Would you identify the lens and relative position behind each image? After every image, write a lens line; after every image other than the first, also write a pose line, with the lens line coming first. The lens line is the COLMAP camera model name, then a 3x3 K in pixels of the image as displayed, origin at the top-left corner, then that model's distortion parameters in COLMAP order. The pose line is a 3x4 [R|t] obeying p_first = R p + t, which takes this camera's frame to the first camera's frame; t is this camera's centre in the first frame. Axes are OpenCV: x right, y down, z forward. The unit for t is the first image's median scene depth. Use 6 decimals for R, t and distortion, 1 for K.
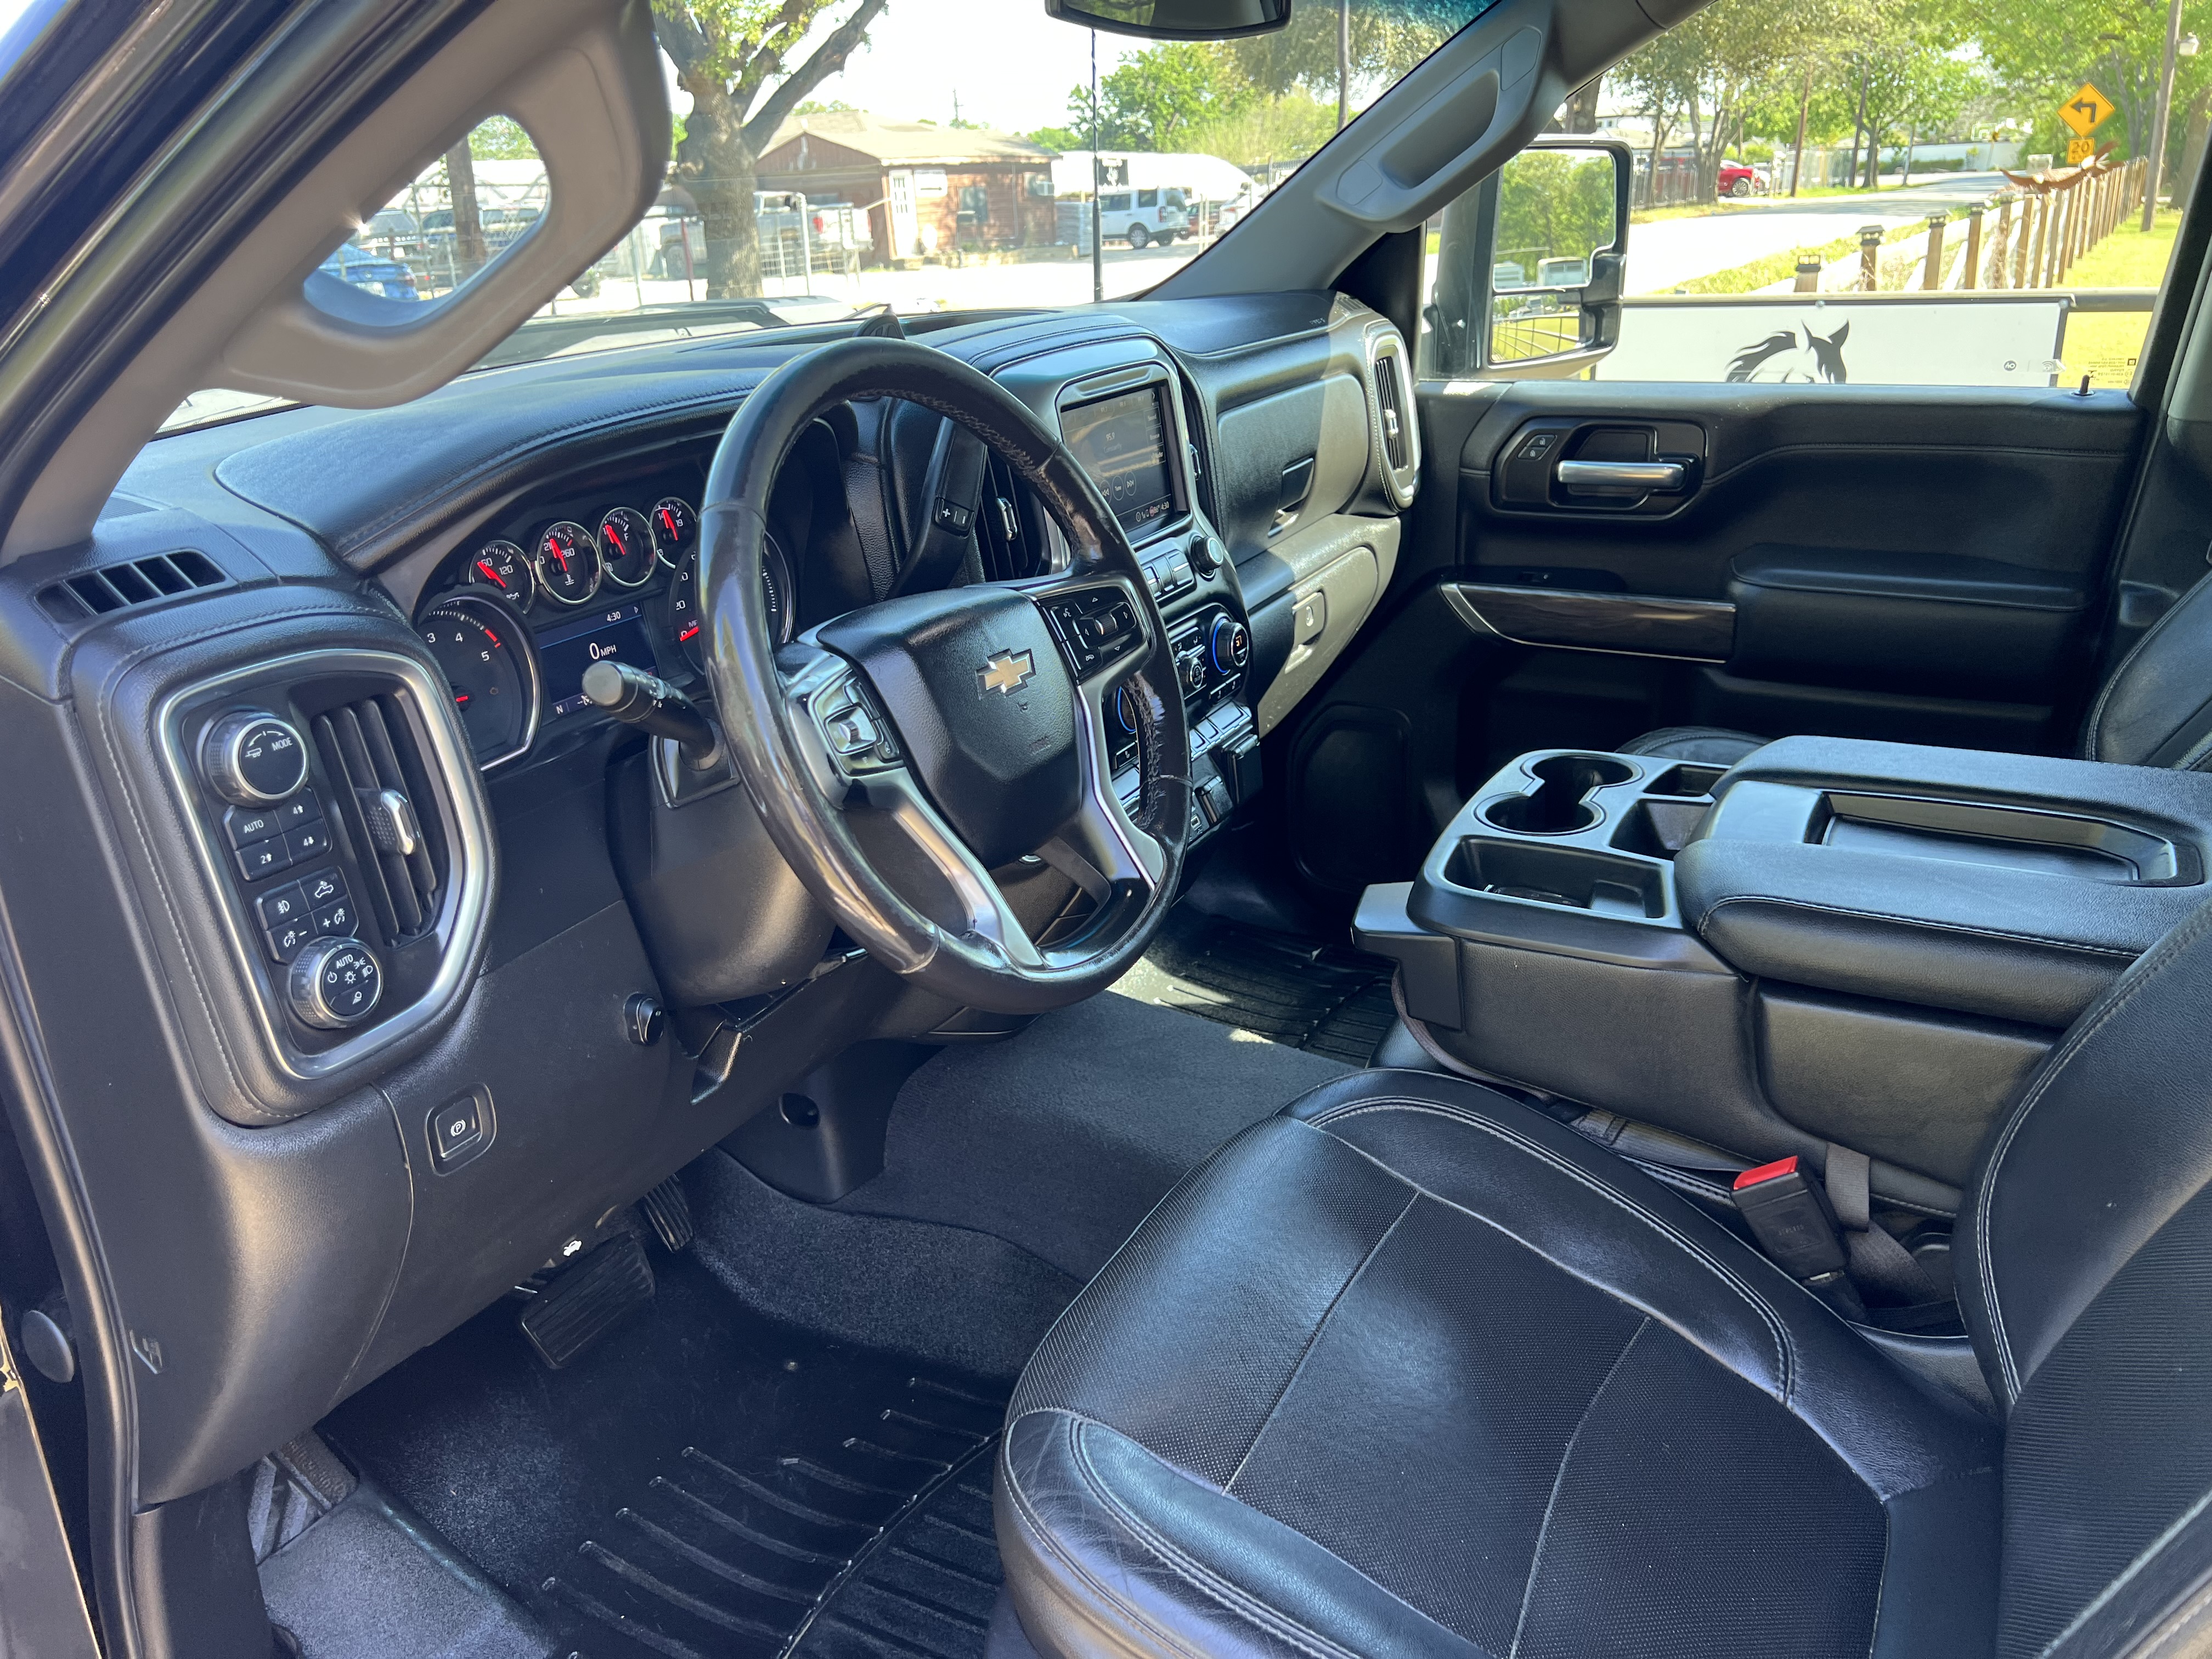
lens RADIAL K [[1645.6, 0, 1106.0], [0, 1645.6, 829.5], [0, 0, 1]] dist [0.091207, -0.000497]
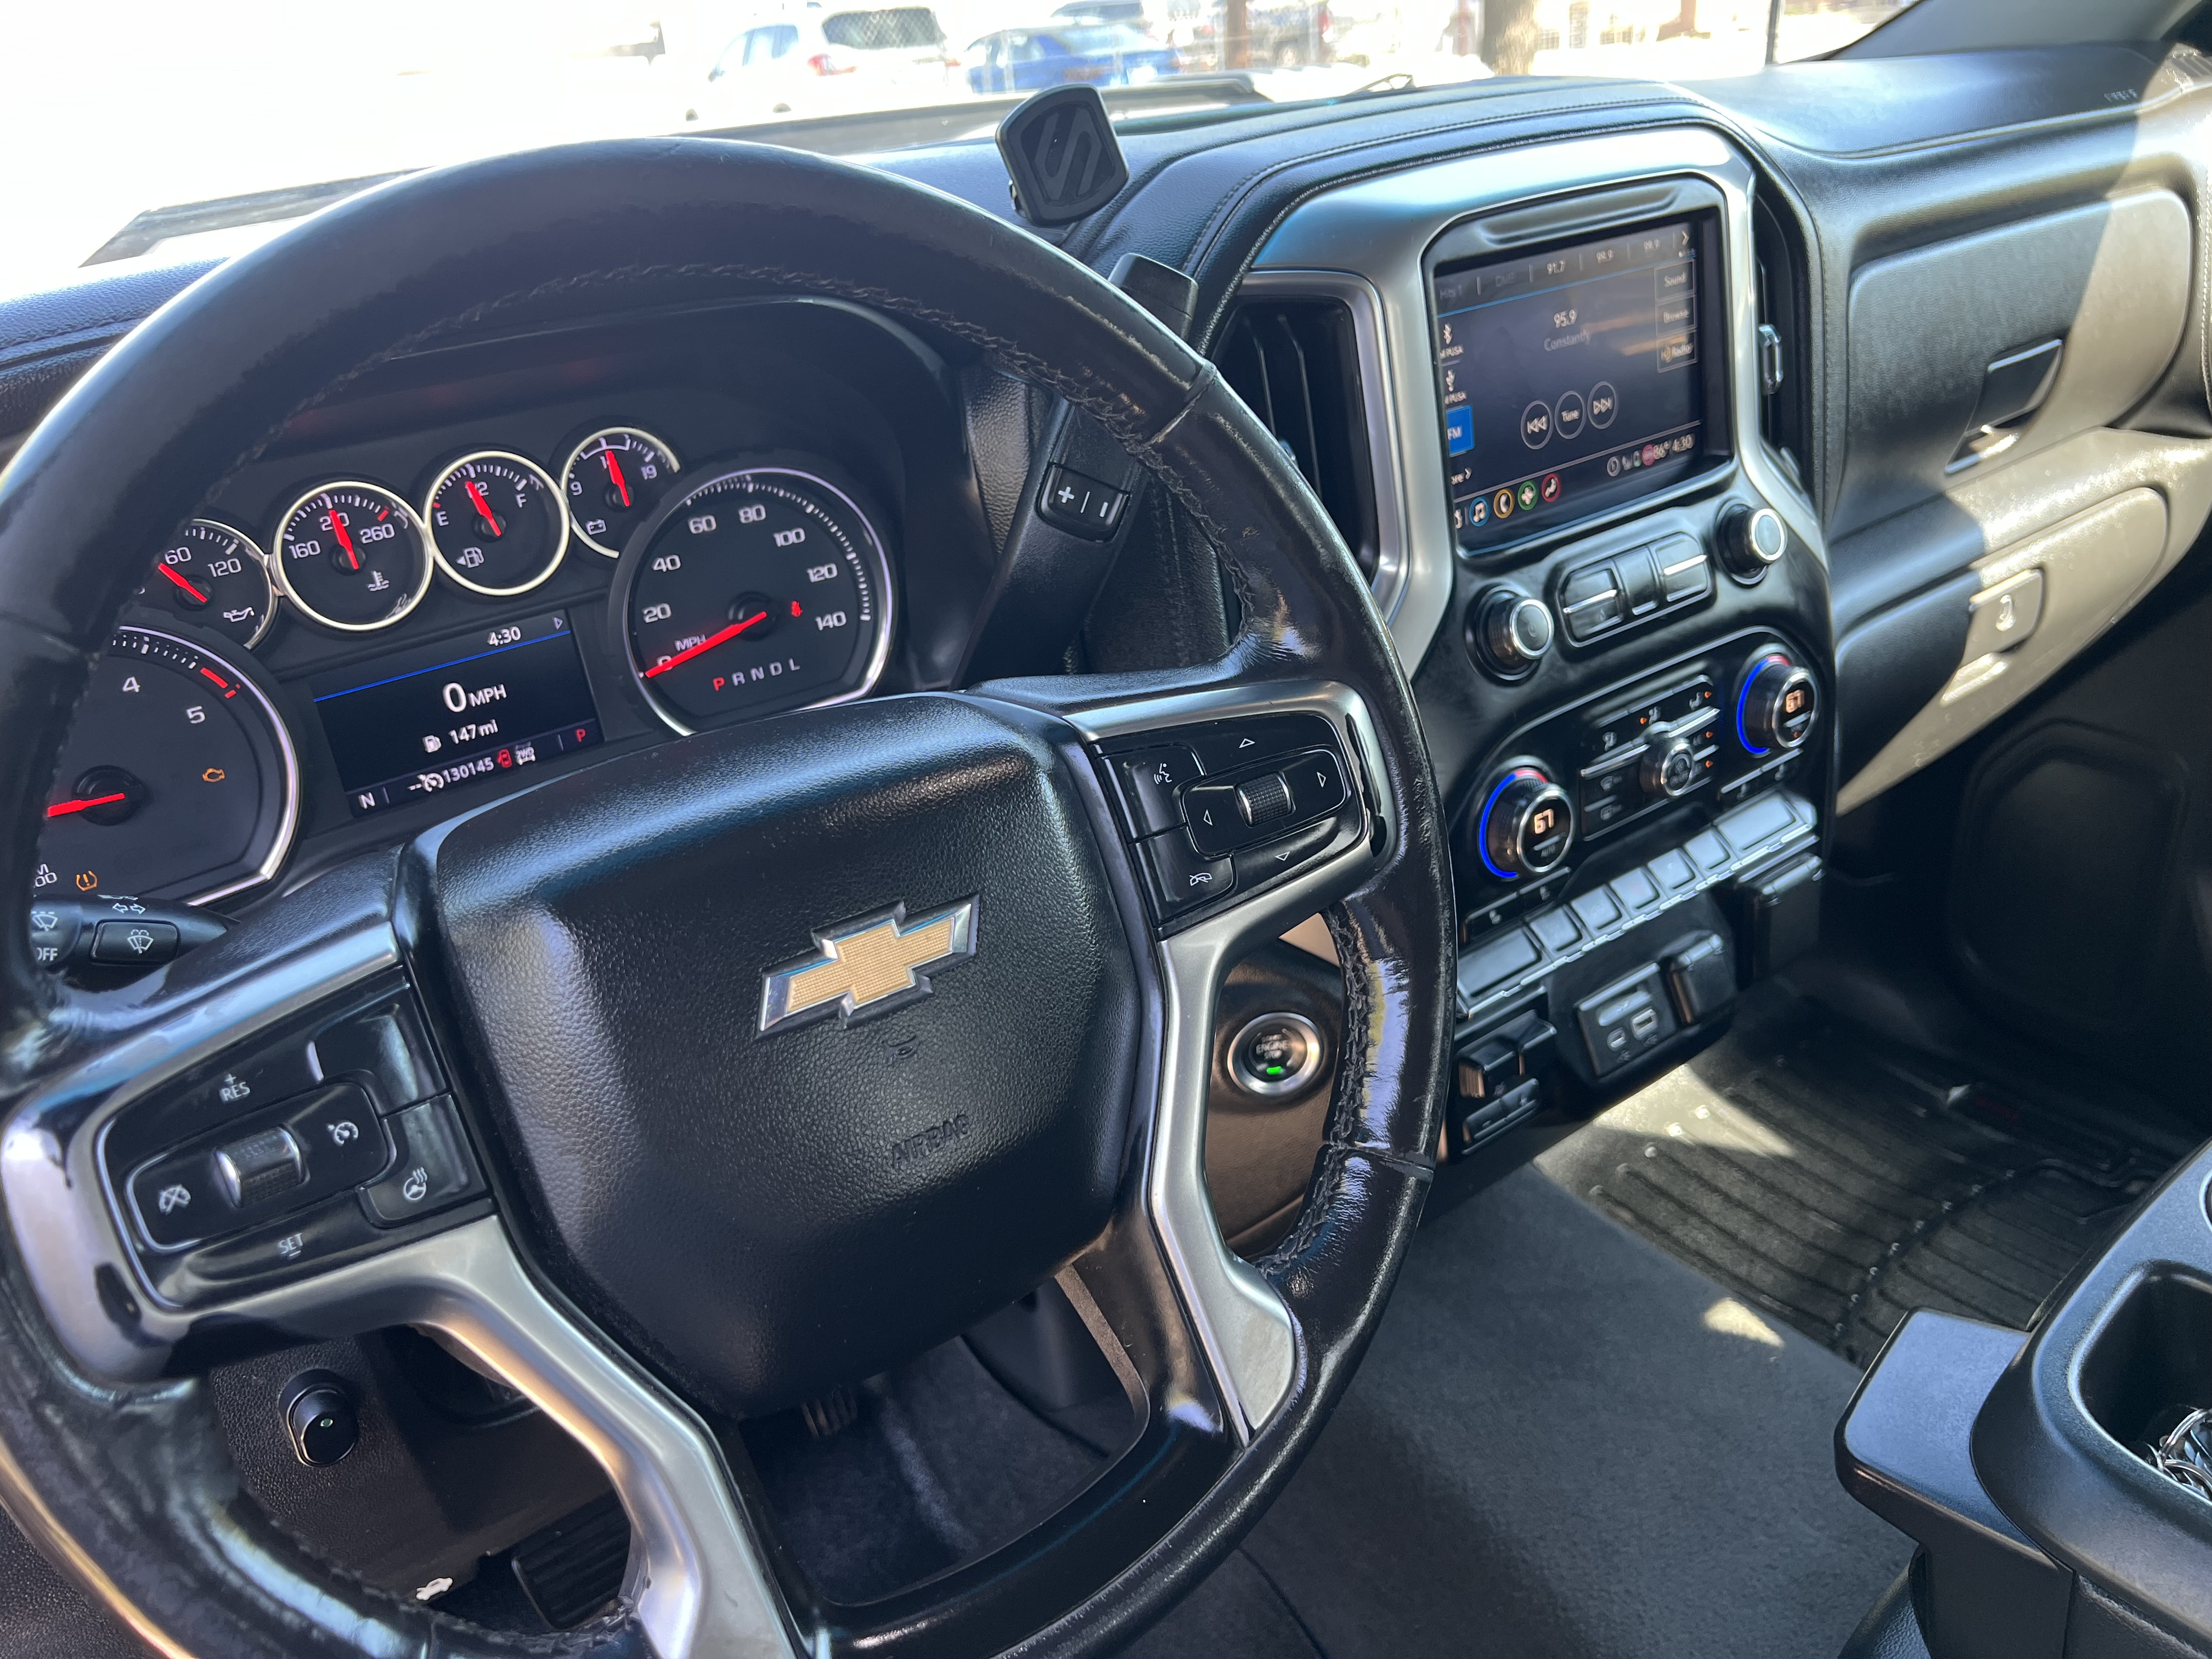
lens RADIAL K [[1701.1, 0, 1106.0], [0, 1701.1, 829.5], [0, 0, 1]] dist [0.006700, -0.004476]
pose [[0.910265, 0.159895, -0.381904, 0.091170], [-0.118004, 0.984352, 0.130866, -0.114325], [0.396853, -0.074057, 0.914890, 0.377026]]
